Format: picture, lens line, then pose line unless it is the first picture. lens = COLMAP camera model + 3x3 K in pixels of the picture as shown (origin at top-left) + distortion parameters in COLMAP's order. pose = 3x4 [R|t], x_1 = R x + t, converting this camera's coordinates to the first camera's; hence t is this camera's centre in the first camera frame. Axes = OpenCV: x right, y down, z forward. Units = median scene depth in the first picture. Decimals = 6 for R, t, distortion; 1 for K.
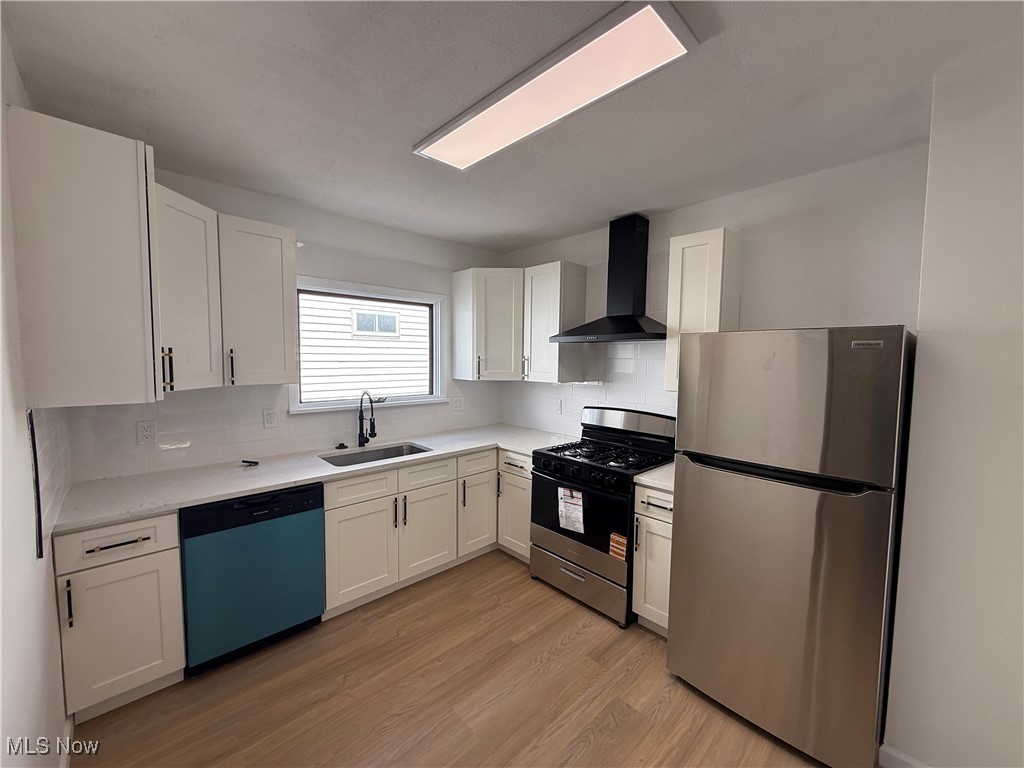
lens RADIAL K [[407.5, 0, 509.7], [0, 407.5, 384.7], [0, 0, 1]] dist [-0.000071, -0.000317]
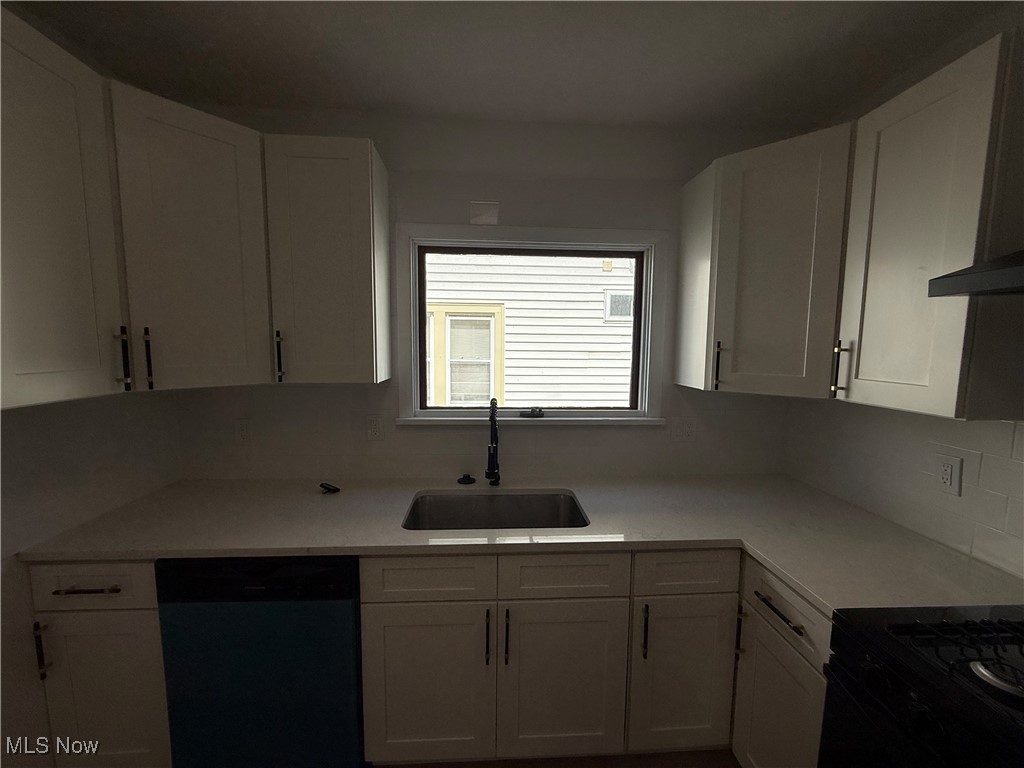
lens RADIAL K [[412.5, 0, 507.7], [0, 412.5, 383.5], [0, 0, 1]] dist [0.000591, -0.000035]
pose [[0.763583, 0.057560, -0.643139, 0.059299], [-0.046306, 0.998336, 0.034372, -0.030701], [0.644047, 0.003535, 0.764977, 0.549834]]
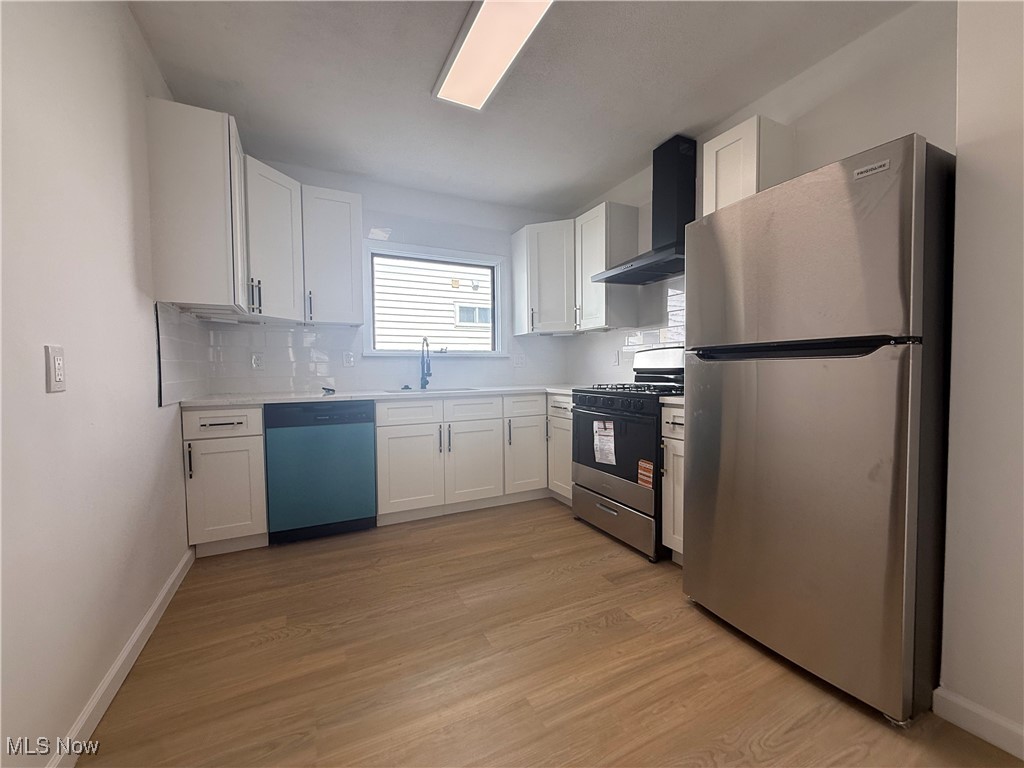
lens RADIAL K [[407.5, 0, 509.7], [0, 407.5, 384.7], [0, 0, 1]] dist [-0.000071, -0.000317]
pose [[0.954855, -0.010338, -0.296892, 0.206953], [0.001431, 0.999543, -0.030204, 0.182932], [0.297069, 0.028416, 0.954433, -0.002002]]
